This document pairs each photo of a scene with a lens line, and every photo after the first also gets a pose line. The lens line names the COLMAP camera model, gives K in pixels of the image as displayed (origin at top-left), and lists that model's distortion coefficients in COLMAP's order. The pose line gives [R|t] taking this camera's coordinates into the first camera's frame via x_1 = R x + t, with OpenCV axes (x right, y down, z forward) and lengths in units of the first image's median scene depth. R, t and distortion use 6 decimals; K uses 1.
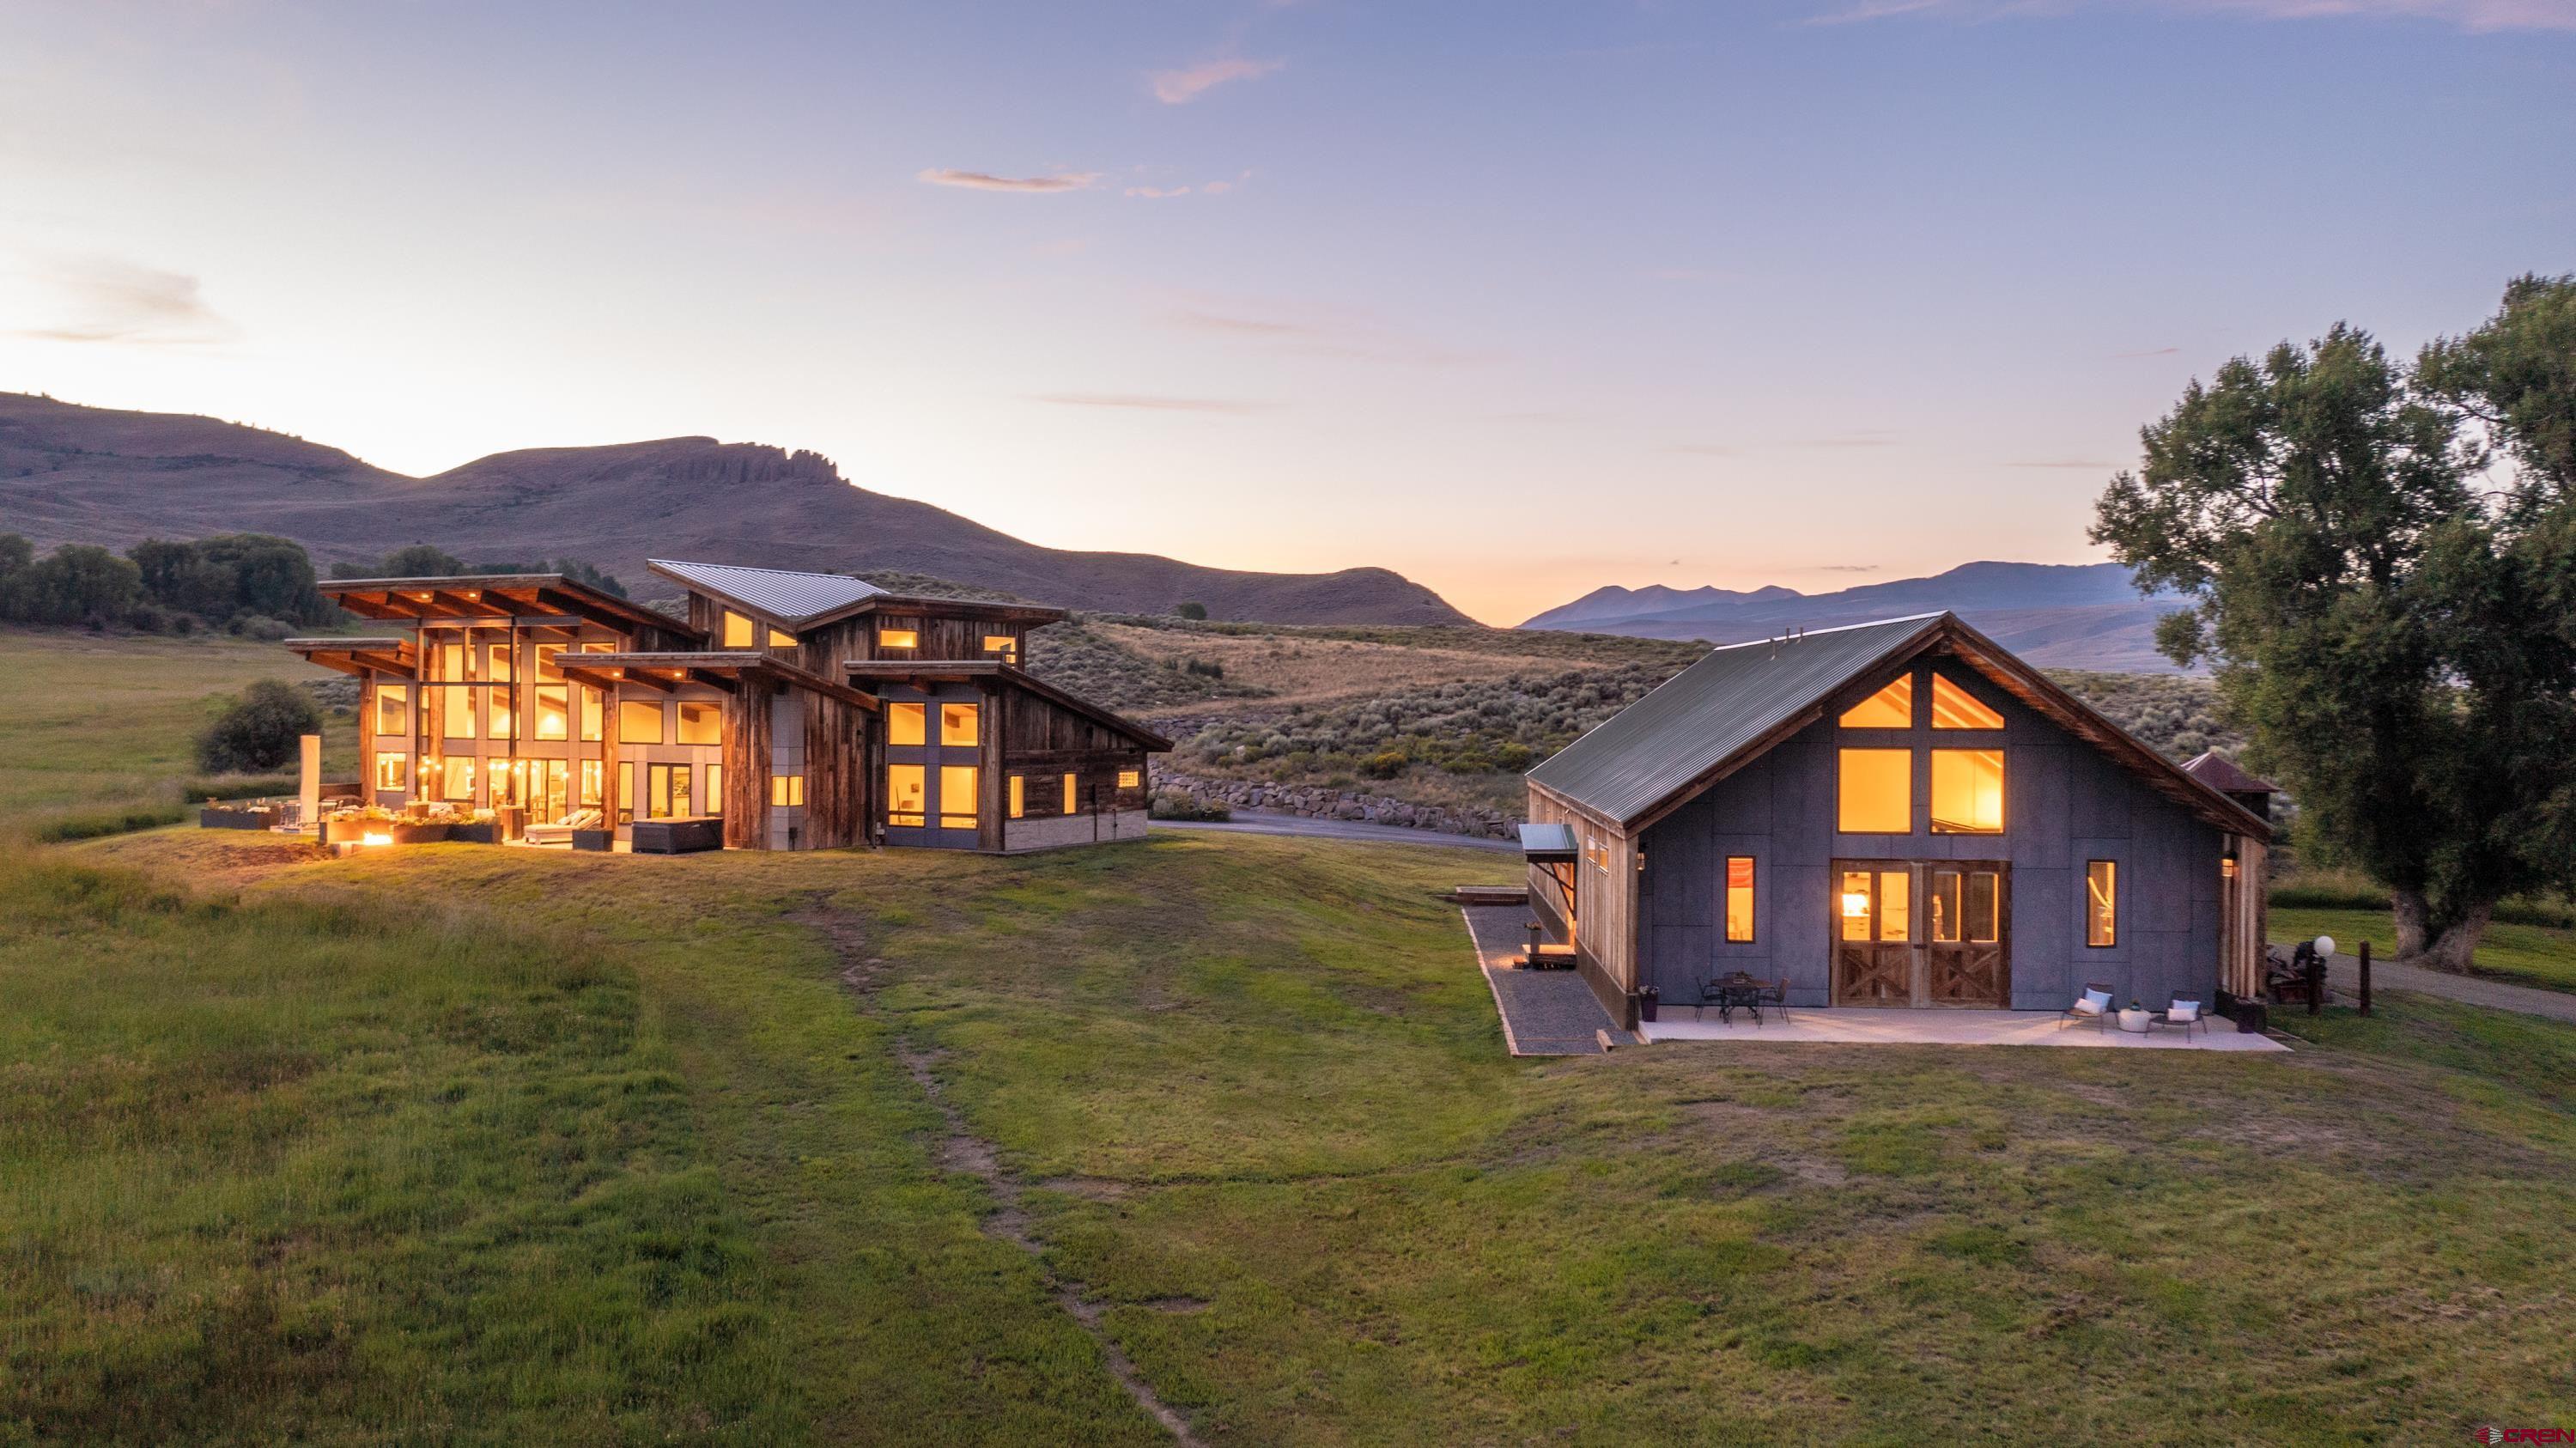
lens RADIAL K [[2062.7, 0, 1287.3], [0, 2062.7, 723.0], [0, 0, 1]] dist [0.002050, 0.027550]
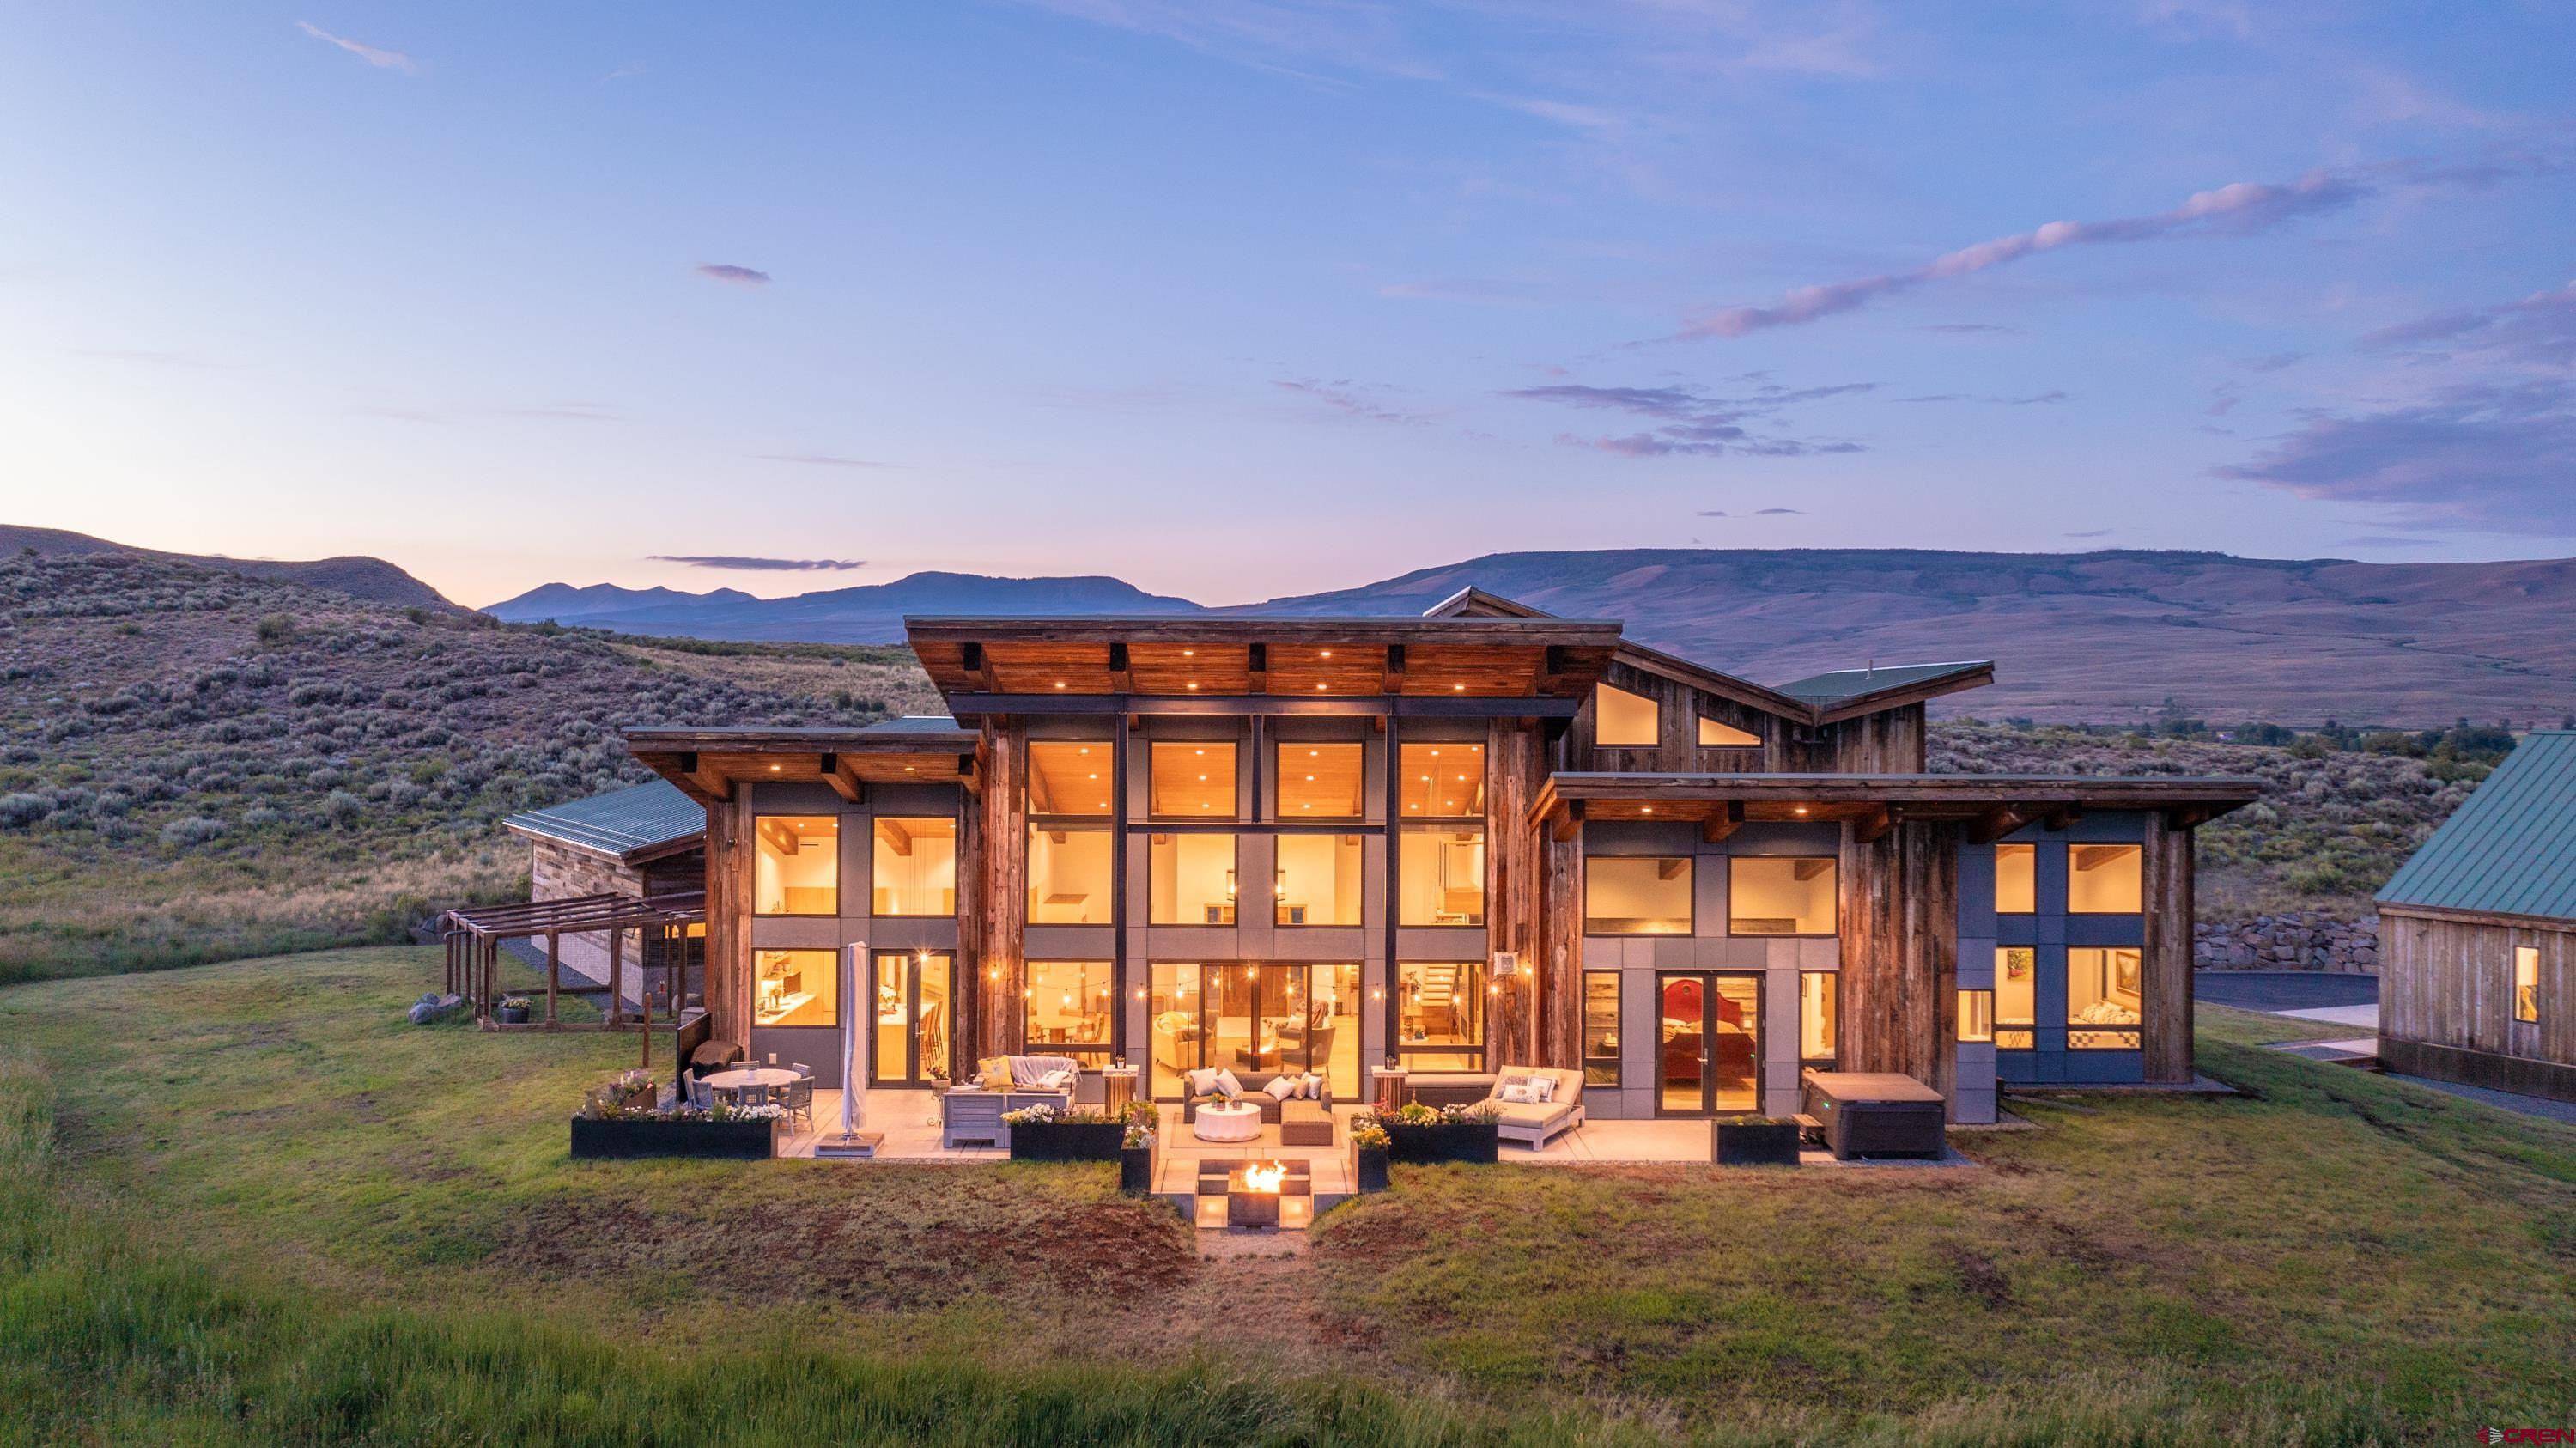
lens RADIAL K [[2062.7, 0, 1292.0], [0, 2062.7, 734.3], [0, 0, 1]] dist [0.002050, 0.027550]
pose [[0.874715, -0.007835, 0.484575, -0.661402], [0.005780, 0.999967, 0.005735, -0.046529], [-0.484604, -0.002216, 0.874731, 0.584741]]
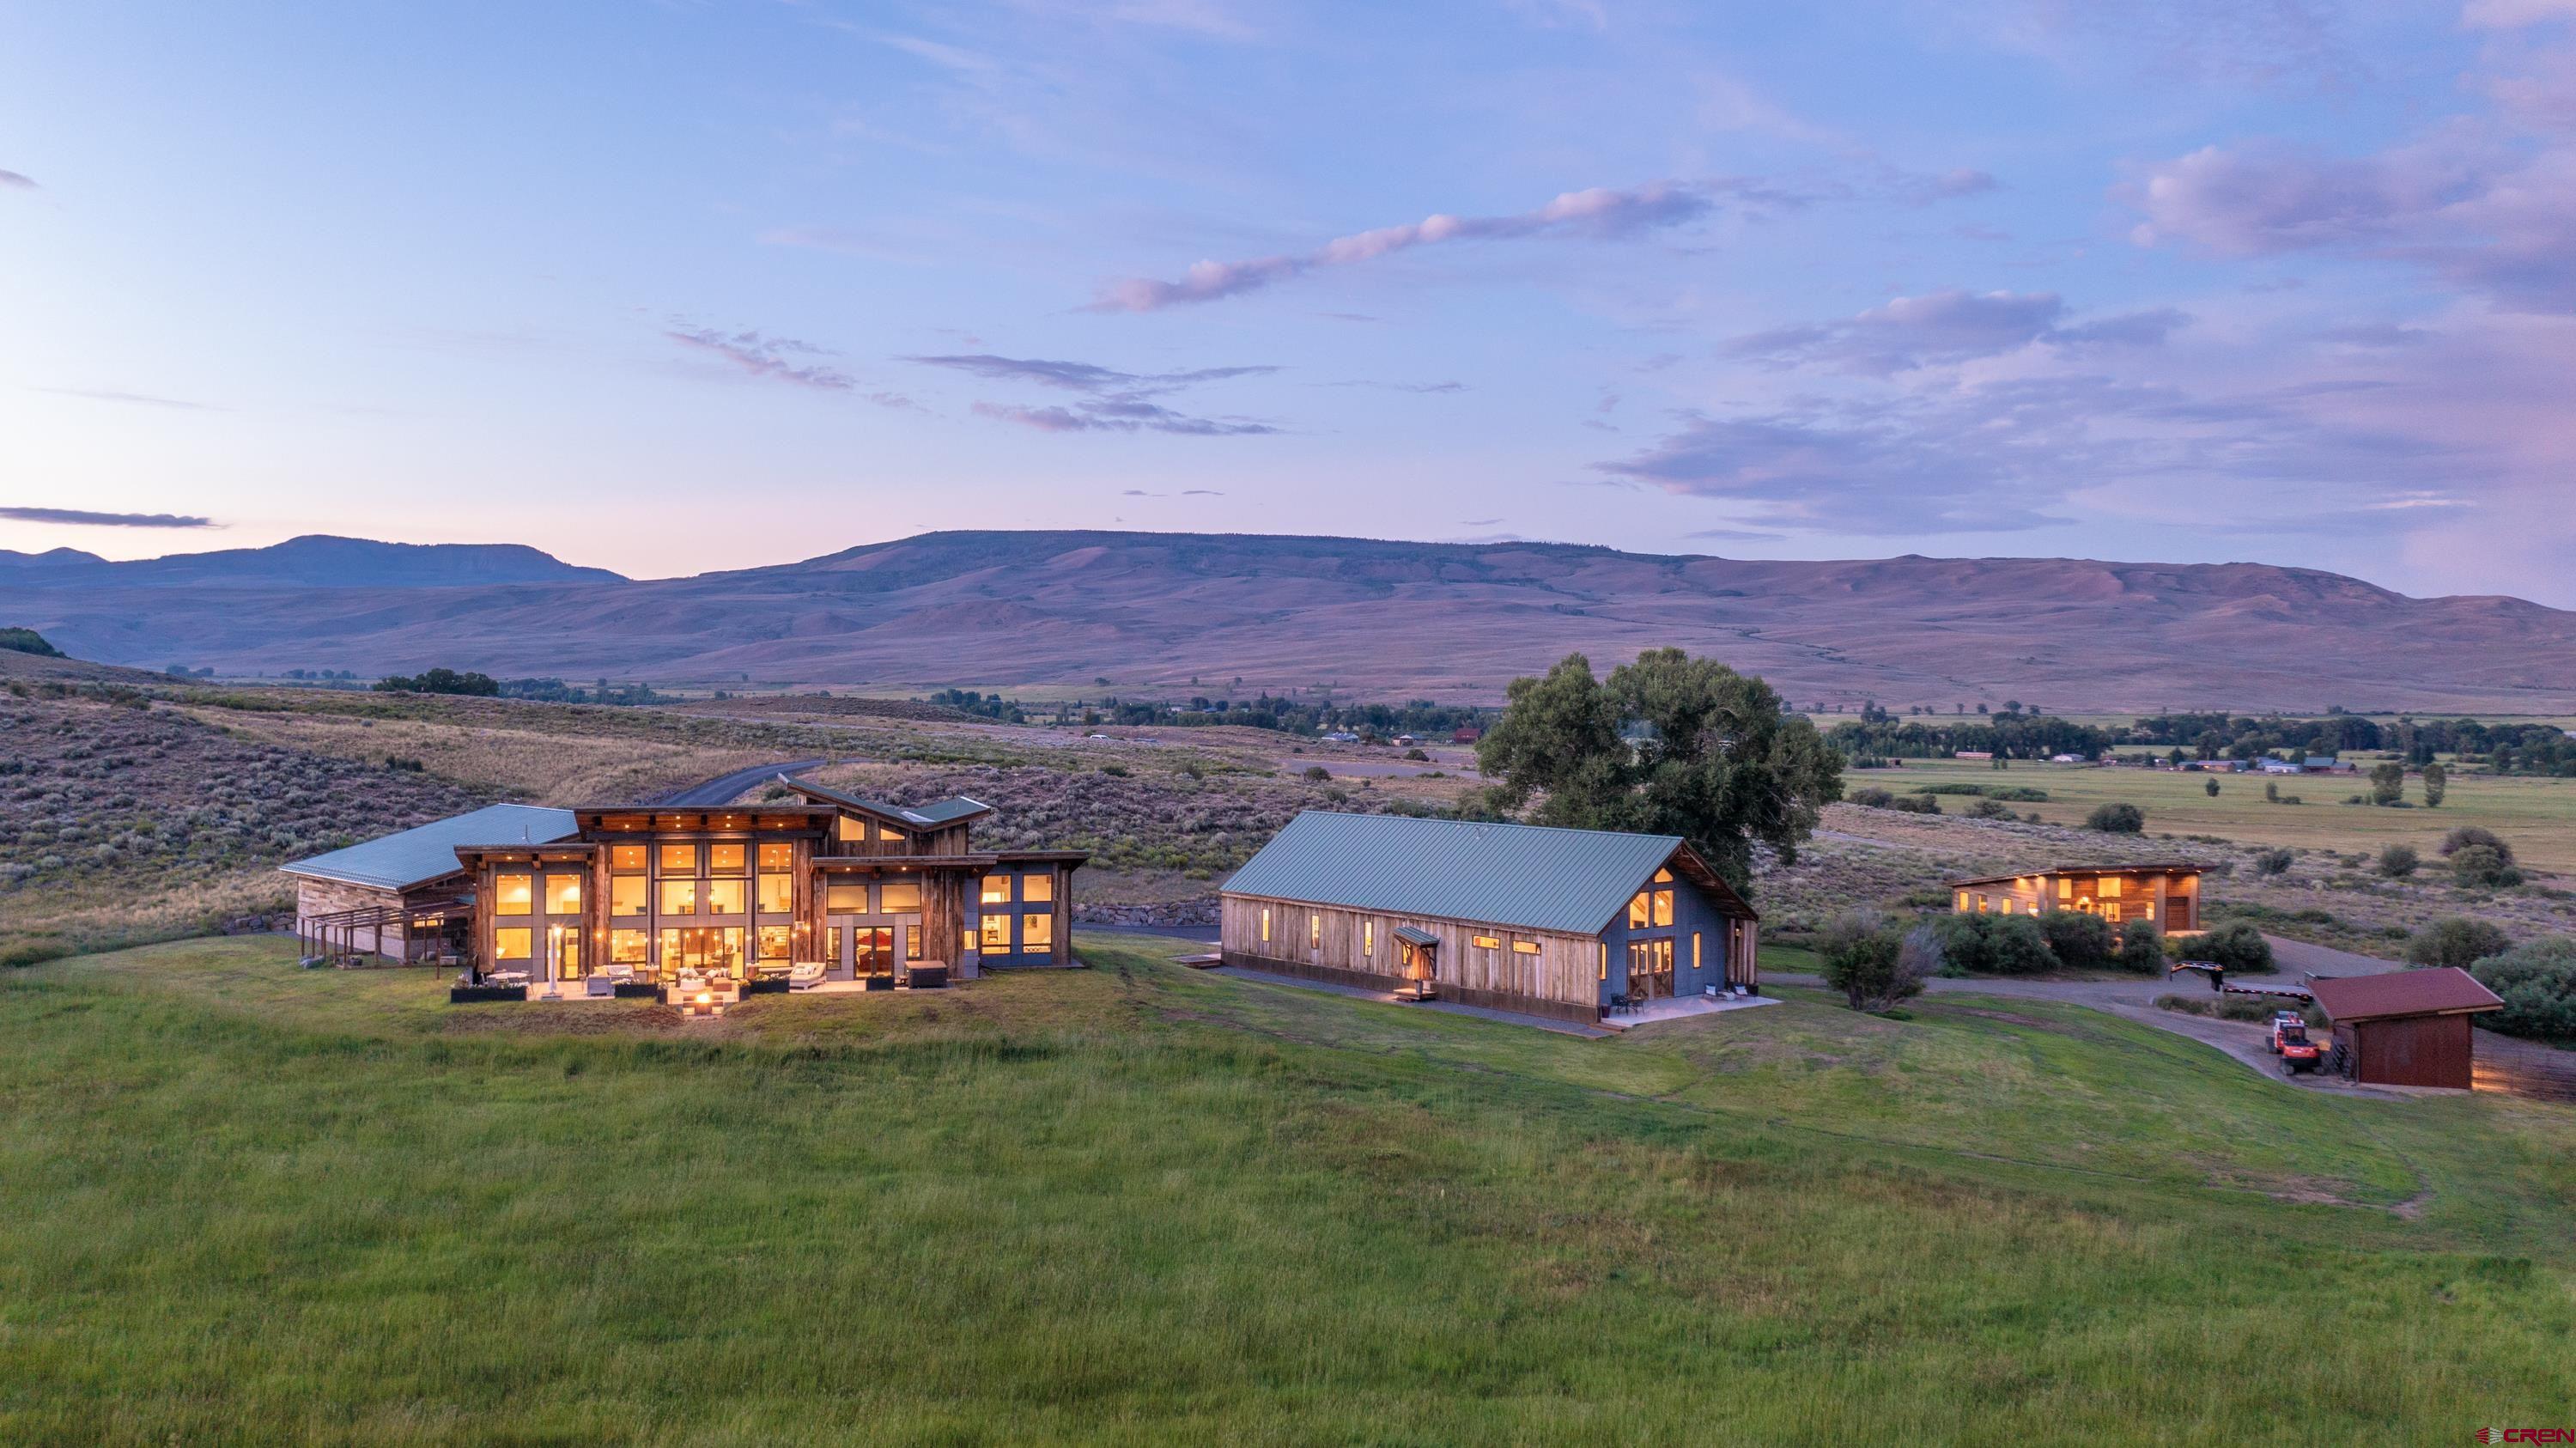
lens RADIAL K [[2062.7, 0, 1281.4], [0, 2062.7, 723.6], [0, 0, 1]] dist [0.002050, 0.027550]
pose [[0.718132, -0.011445, 0.695813, -1.131629], [0.003591, 0.999912, 0.012741, -0.145927], [-0.695897, -0.006651, 0.718110, -0.276084]]
